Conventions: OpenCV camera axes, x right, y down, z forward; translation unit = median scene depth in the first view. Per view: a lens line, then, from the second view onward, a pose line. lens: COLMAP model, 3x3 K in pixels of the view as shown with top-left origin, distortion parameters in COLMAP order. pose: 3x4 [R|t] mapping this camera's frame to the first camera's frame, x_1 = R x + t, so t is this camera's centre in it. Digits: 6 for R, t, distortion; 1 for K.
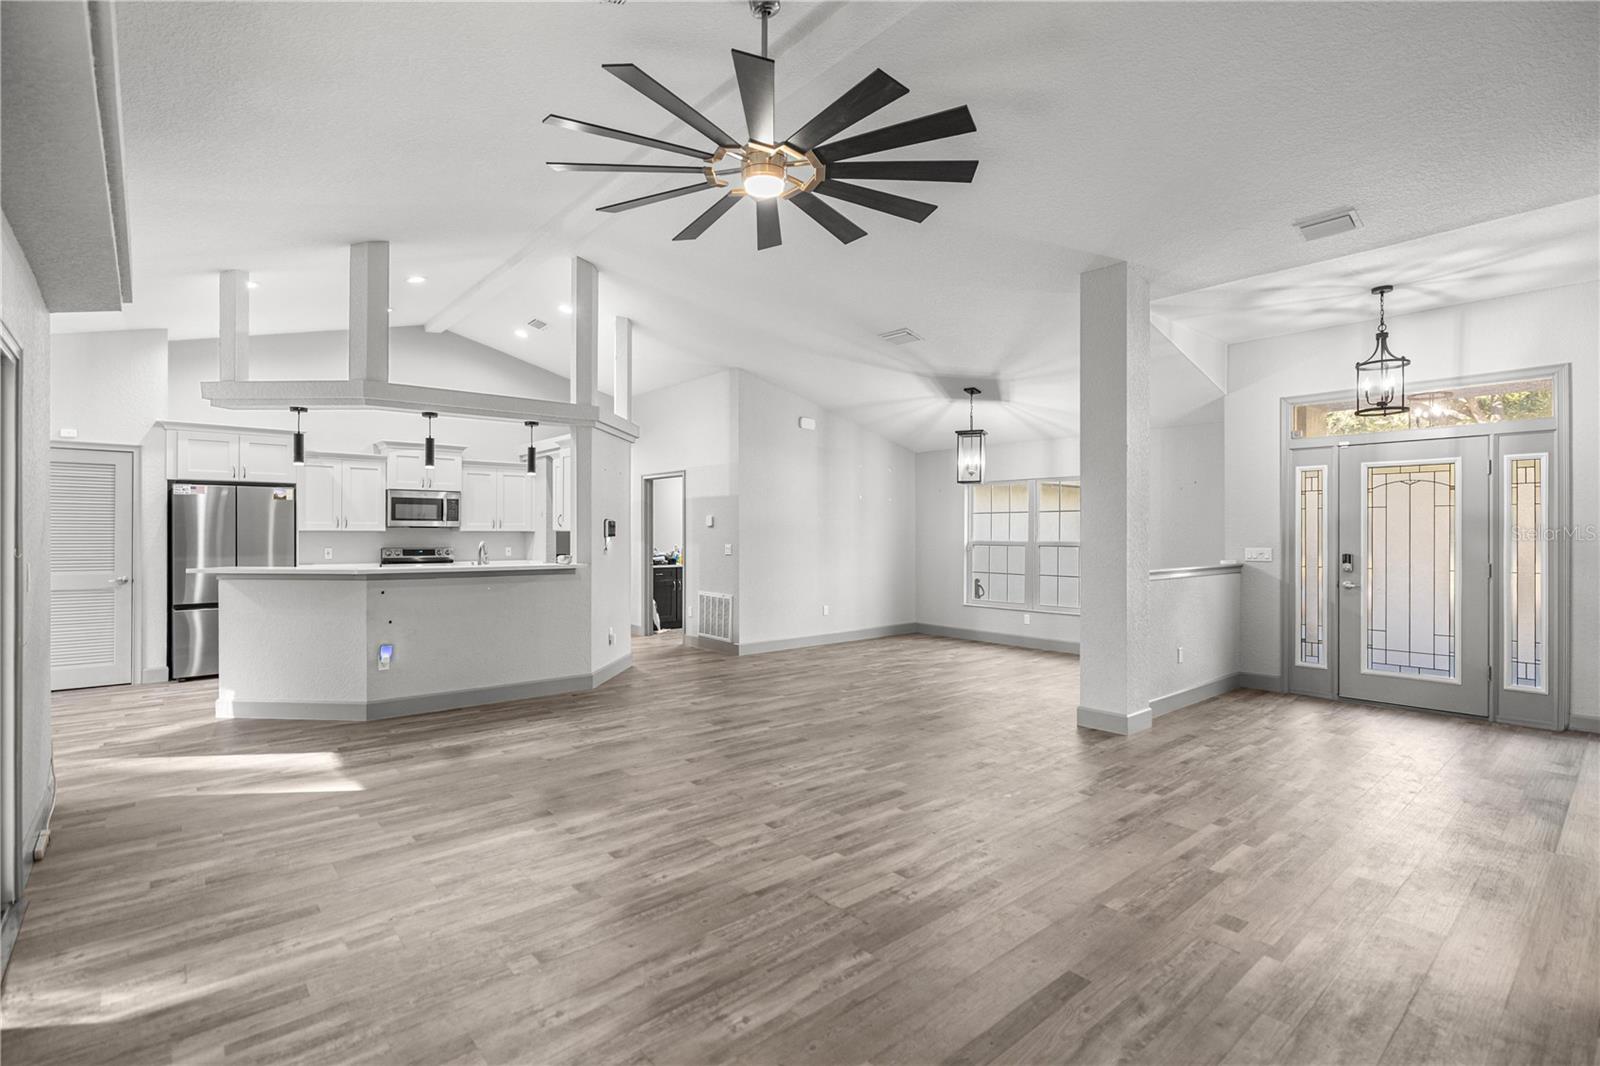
lens RADIAL K [[756.1, 0, 806.2], [0, 756.1, 534.6], [0, 0, 1]] dist [-0.003632, -0.000470]
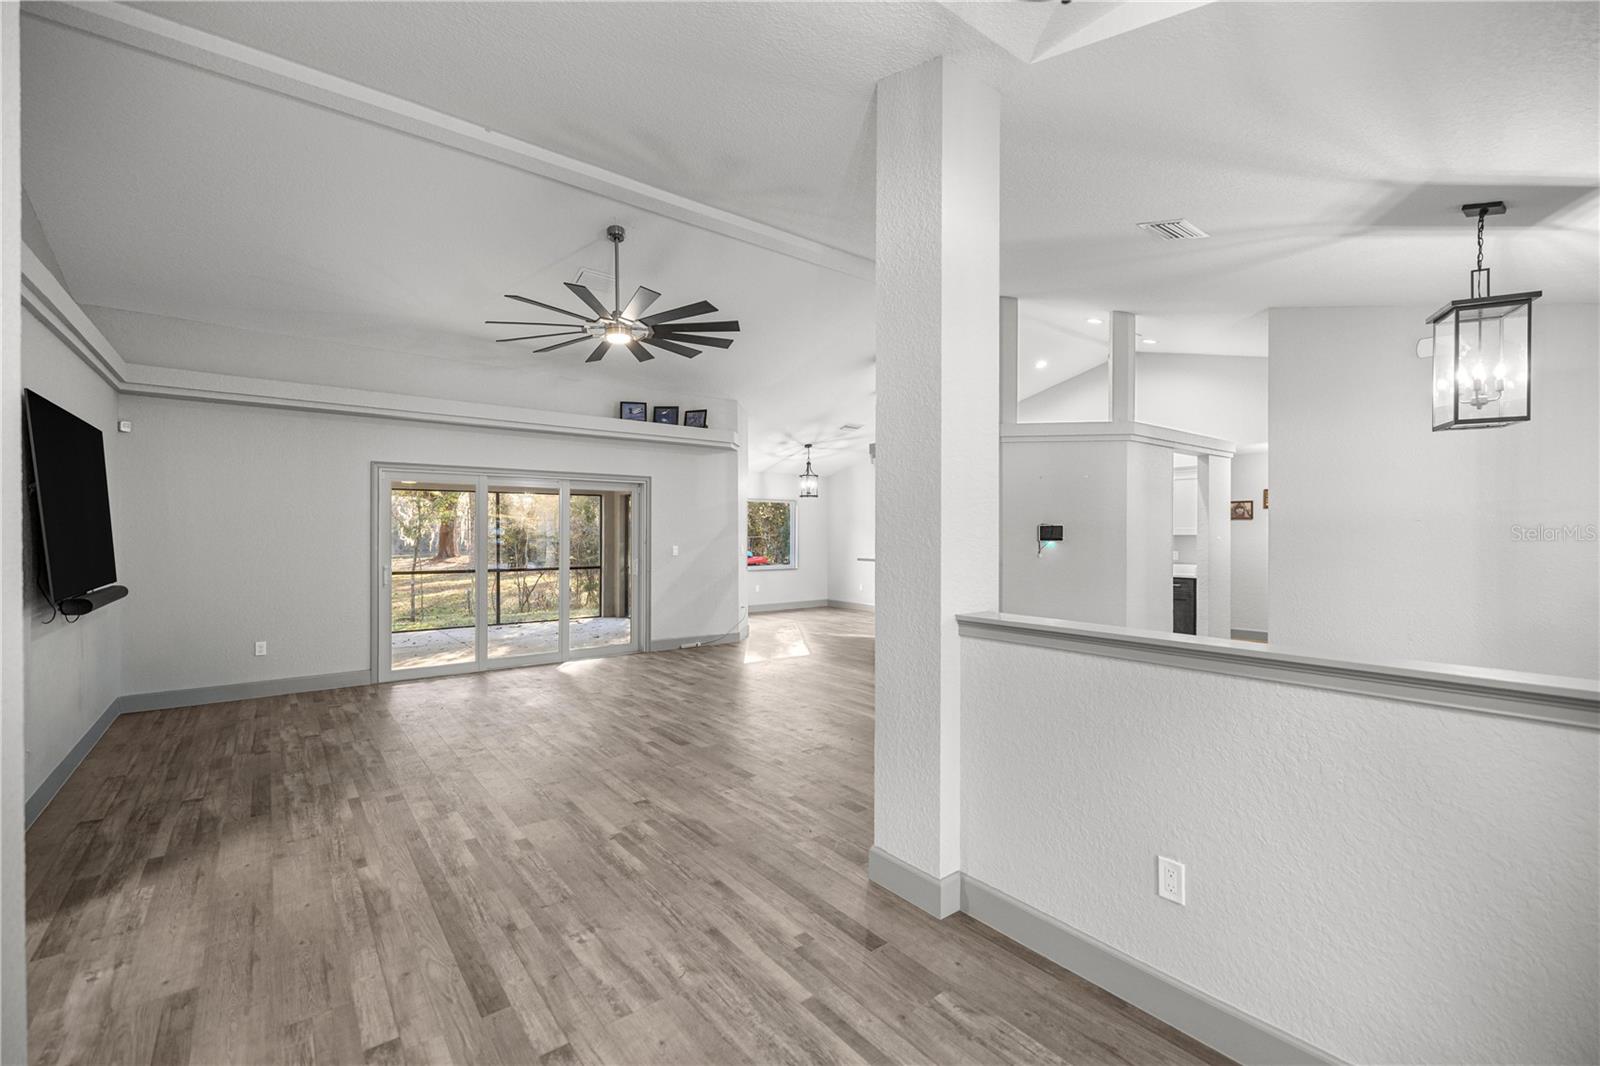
lens RADIAL K [[676.8, 0, 788.9], [0, 676.8, 533.9], [0, 0, 1]] dist [0.000144, -0.000251]
pose [[-0.057822, 0.002228, -0.998324, 1.204605], [-0.004504, 0.999987, 0.002492, -0.012448], [0.998317, 0.004641, -0.057812, 1.202315]]
